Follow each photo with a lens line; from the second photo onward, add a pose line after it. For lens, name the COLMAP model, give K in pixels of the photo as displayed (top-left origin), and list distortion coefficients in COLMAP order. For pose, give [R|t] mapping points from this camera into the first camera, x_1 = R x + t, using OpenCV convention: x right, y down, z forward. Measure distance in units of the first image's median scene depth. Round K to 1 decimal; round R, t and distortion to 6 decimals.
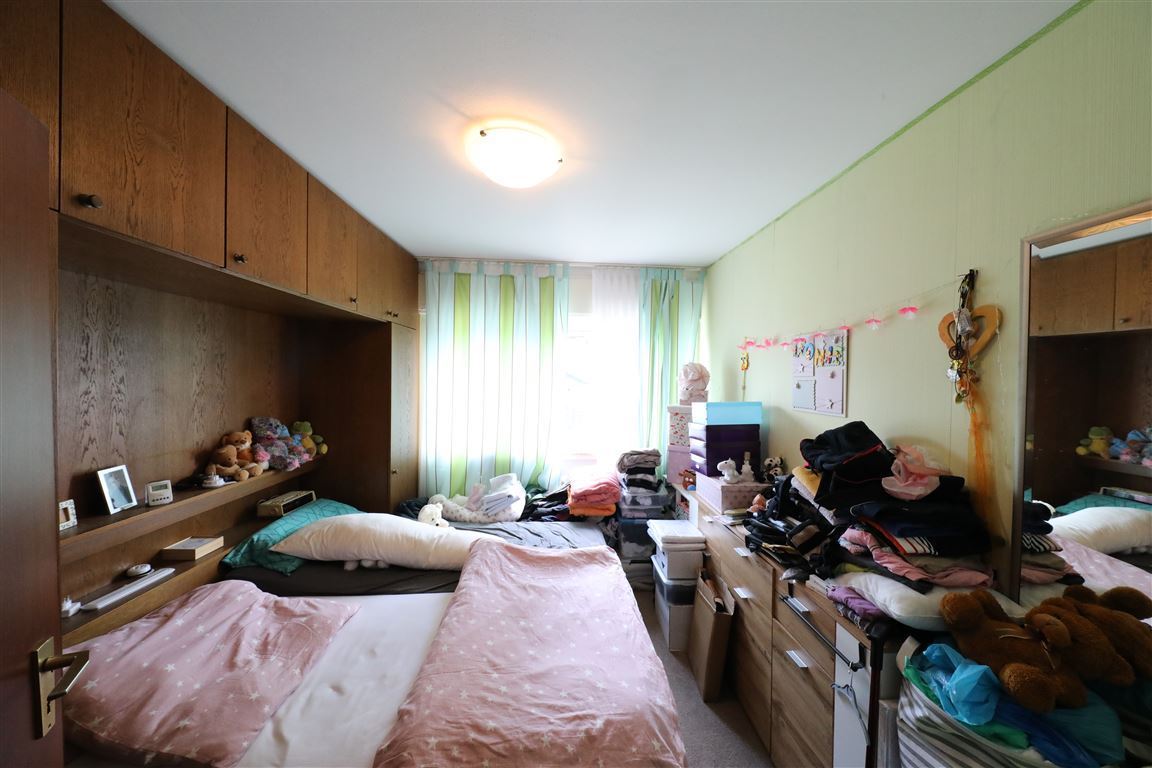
lens RADIAL K [[394.5, 0, 575.6], [0, 394.5, 388.7], [0, 0, 1]] dist [0.000771, -0.000437]
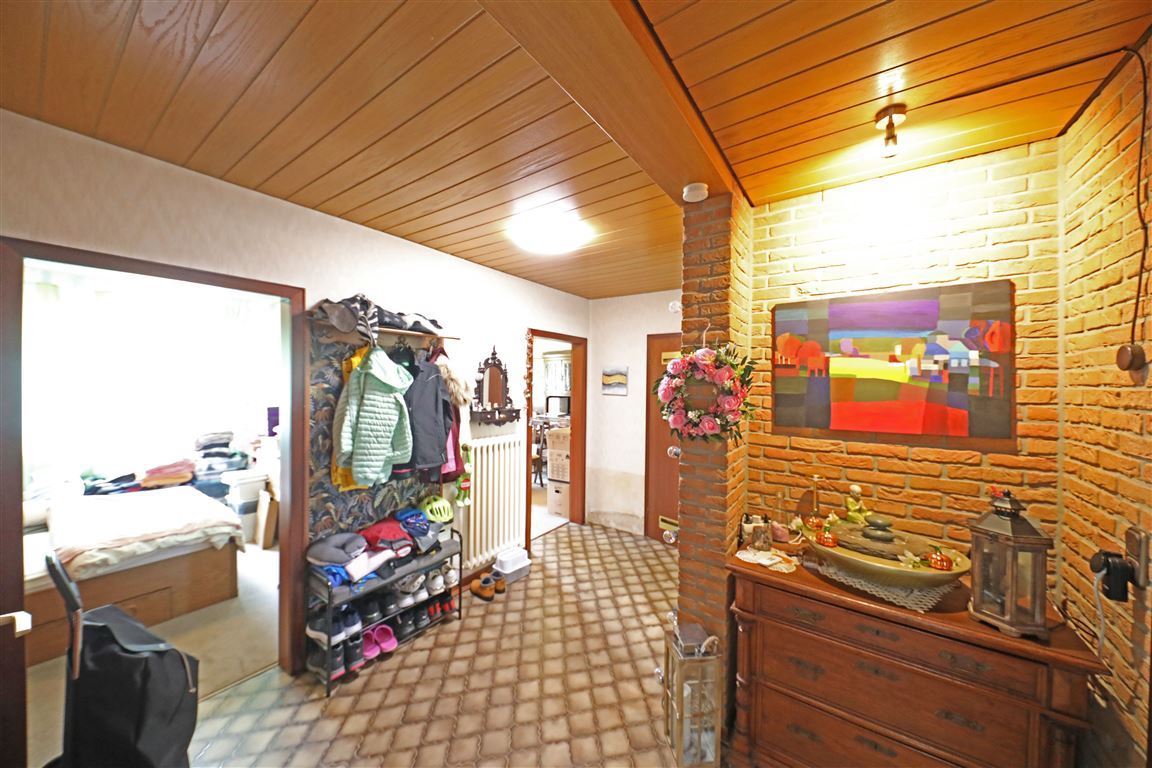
lens RADIAL K [[394.5, 0, 574.9], [0, 394.5, 381.3], [0, 0, 1]] dist [0.000771, -0.000437]
pose [[0.615082, -0.014473, 0.788330, -0.149981], [0.009251, 0.999895, 0.011139, -0.021240], [-0.788409, 0.000442, 0.615152, -0.853779]]
